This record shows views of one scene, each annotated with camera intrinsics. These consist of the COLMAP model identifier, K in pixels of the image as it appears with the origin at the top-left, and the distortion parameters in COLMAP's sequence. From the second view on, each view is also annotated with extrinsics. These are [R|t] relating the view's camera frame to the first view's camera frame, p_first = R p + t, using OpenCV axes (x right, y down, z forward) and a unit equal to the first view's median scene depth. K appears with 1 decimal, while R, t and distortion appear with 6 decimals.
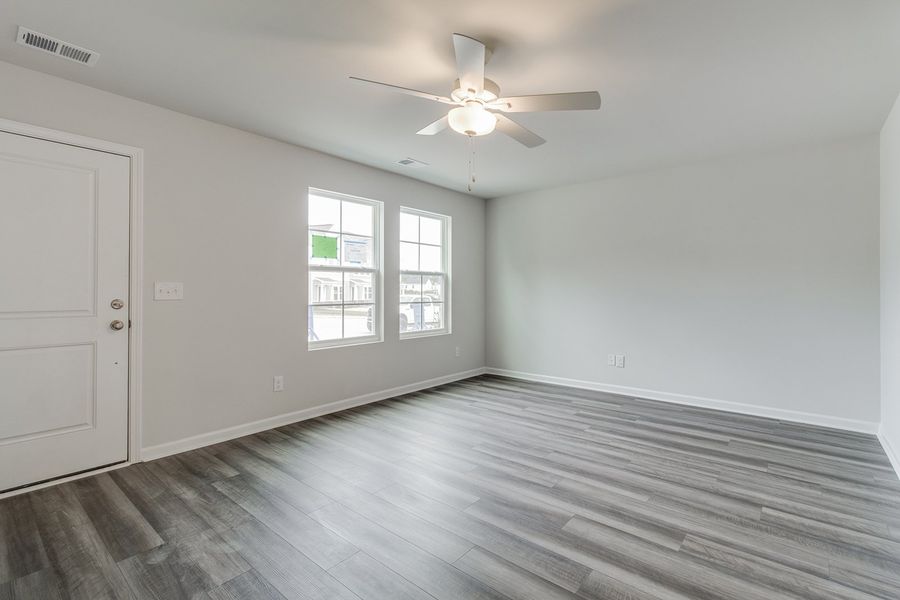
lens RADIAL K [[415.5, 0, 452.3], [0, 415.5, 296.5], [0, 0, 1]] dist [-0.001038, 0.000871]
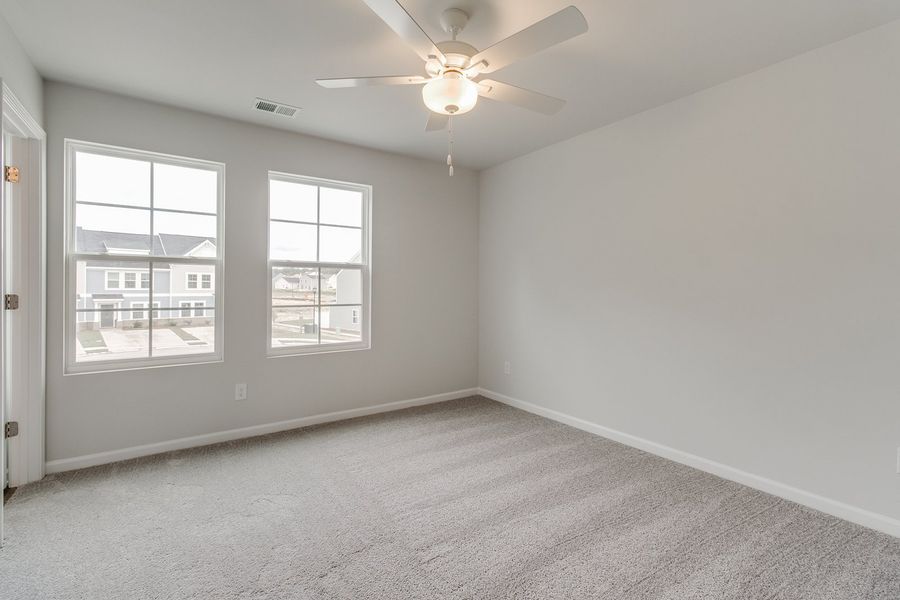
lens RADIAL K [[415.5, 0, 425.5], [0, 415.5, 295.5], [0, 0, 1]] dist [-0.001038, 0.000871]
pose [[0.962719, 0.006850, -0.270417, 0.473417], [-0.006742, 0.999976, 0.001327, -0.008666], [0.270419, 0.000546, 0.962742, 0.555341]]
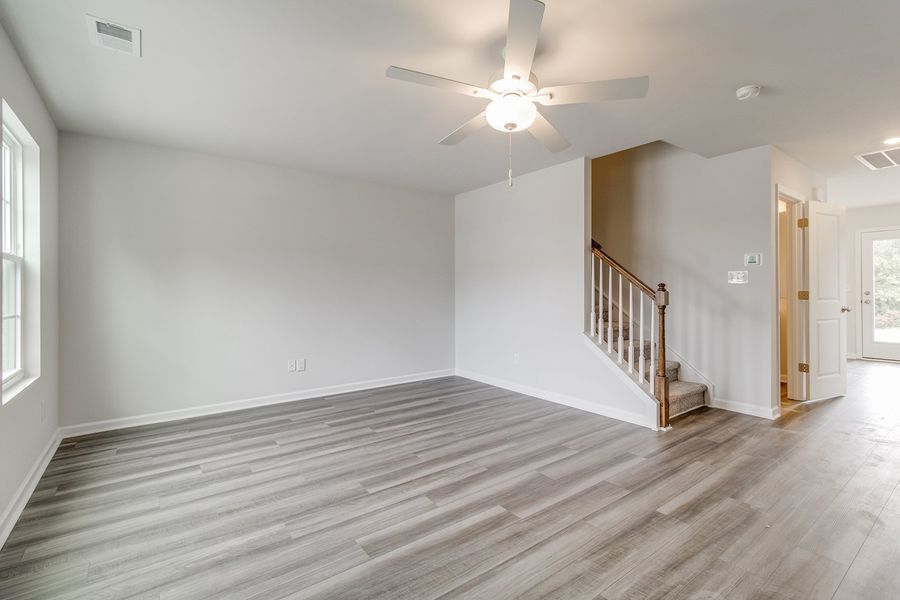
lens RADIAL K [[415.5, 0, 463.6], [0, 415.5, 292.3], [0, 0, 1]] dist [-0.001038, 0.000871]
pose [[0.216878, -0.009842, 0.976149, -0.624442], [0.019716, 0.999789, 0.005699, -0.011551], [-0.975999, 0.018010, 0.217027, 0.606324]]
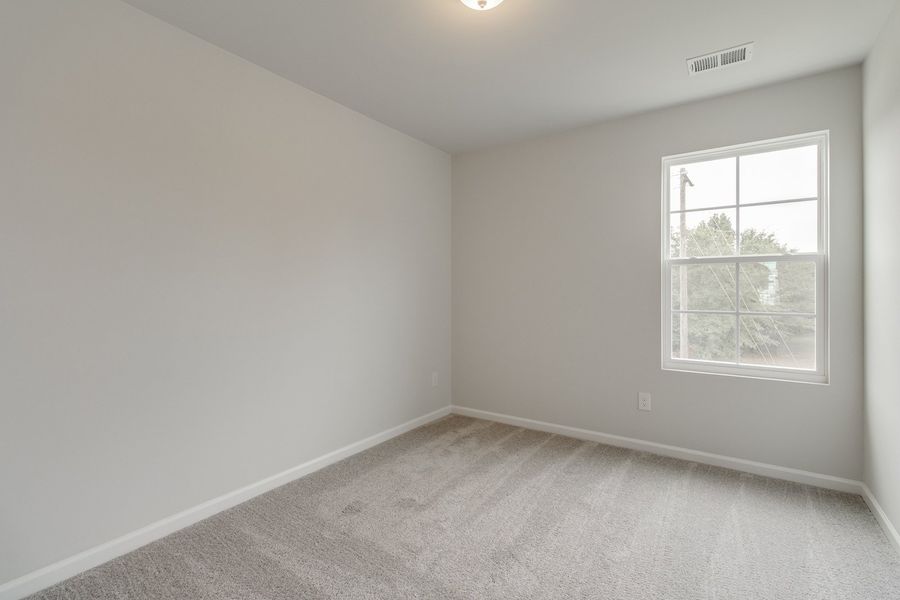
lens RADIAL K [[432.0, 0, 417.4], [0, 432.0, 289.0], [0, 0, 1]] dist [-0.011943, -0.000974]
pose [[0.052619, -0.003000, -0.998610, 0.488892], [-0.016394, 0.999858, -0.003868, -0.008947], [0.998480, 0.016575, 0.052562, 0.573429]]
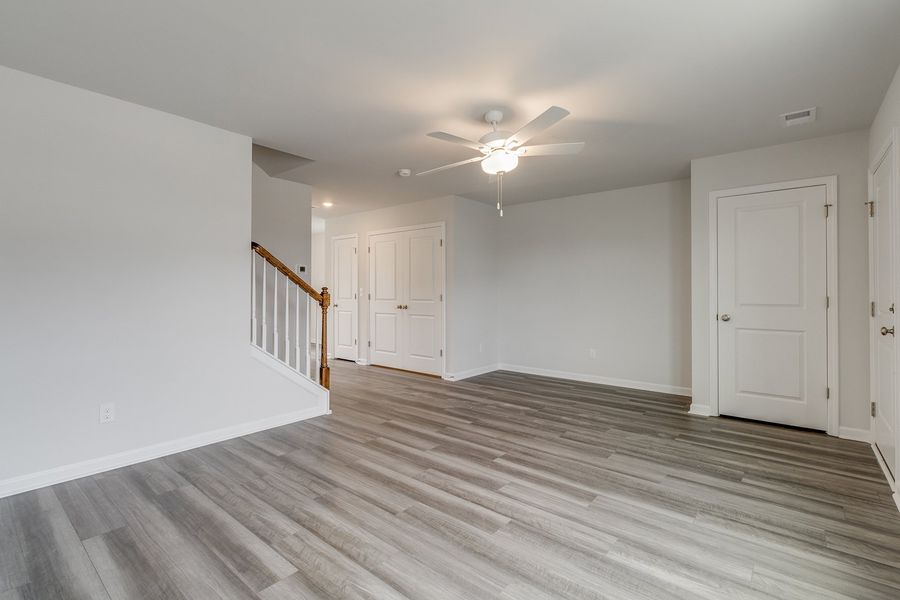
lens RADIAL K [[415.5, 0, 452.0], [0, 415.5, 296.6], [0, 0, 1]] dist [-0.001038, 0.000871]
pose [[-0.999984, -0.002426, -0.005069, 0.139208], [-0.002556, 0.999660, 0.025945, -0.023205], [0.005004, 0.025958, -0.999651, 1.563872]]
